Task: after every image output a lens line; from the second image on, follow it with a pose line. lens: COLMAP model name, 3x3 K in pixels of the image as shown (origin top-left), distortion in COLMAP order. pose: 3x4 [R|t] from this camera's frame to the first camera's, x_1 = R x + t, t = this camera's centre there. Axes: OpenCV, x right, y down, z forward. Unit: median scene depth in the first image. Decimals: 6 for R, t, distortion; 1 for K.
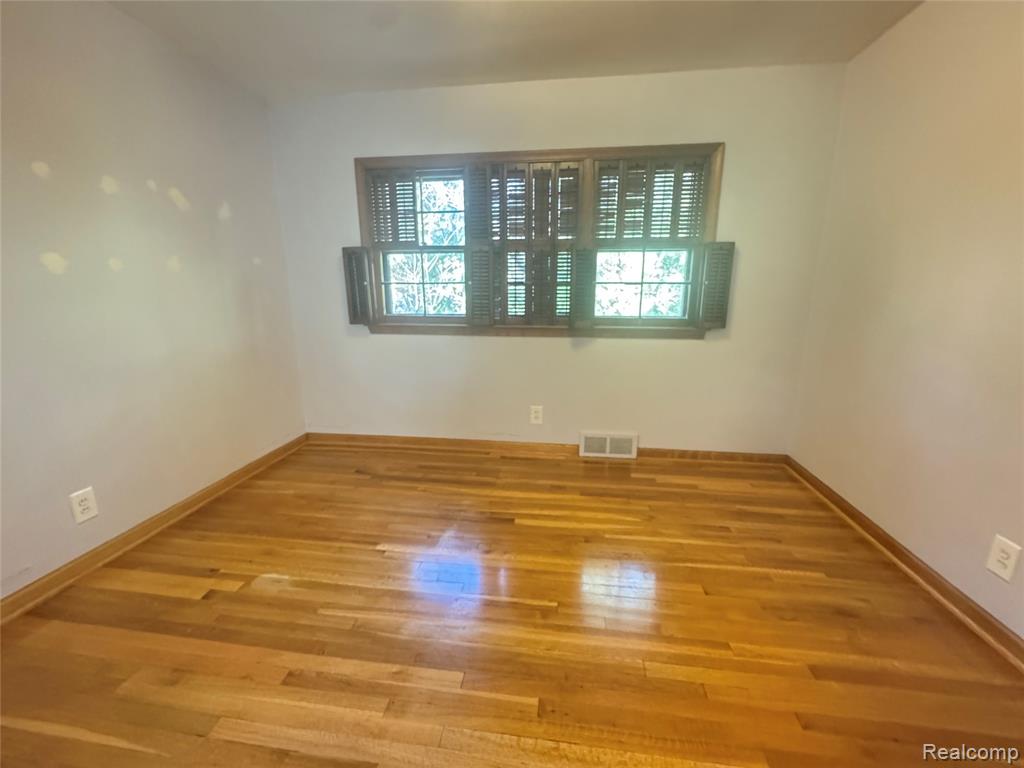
lens RADIAL K [[411.0, 0, 512.0], [0, 411.0, 384.0], [0, 0, 1]] dist [-0.002511, -0.000070]
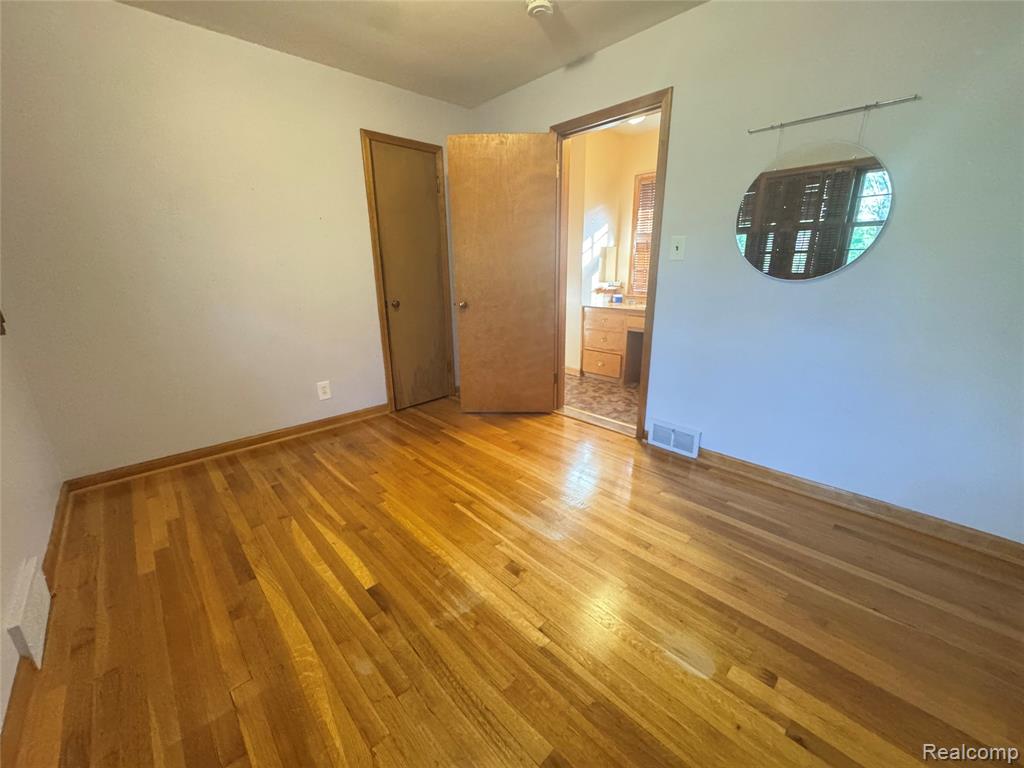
lens RADIAL K [[411.0, 0, 512.0], [0, 411.0, 384.0], [0, 0, 1]] dist [-0.002511, -0.000070]
pose [[-0.774620, -0.165566, 0.610371, -0.644099], [0.159721, 0.882622, 0.442117, -0.295549], [-0.611926, 0.439961, -0.657252, 1.323530]]
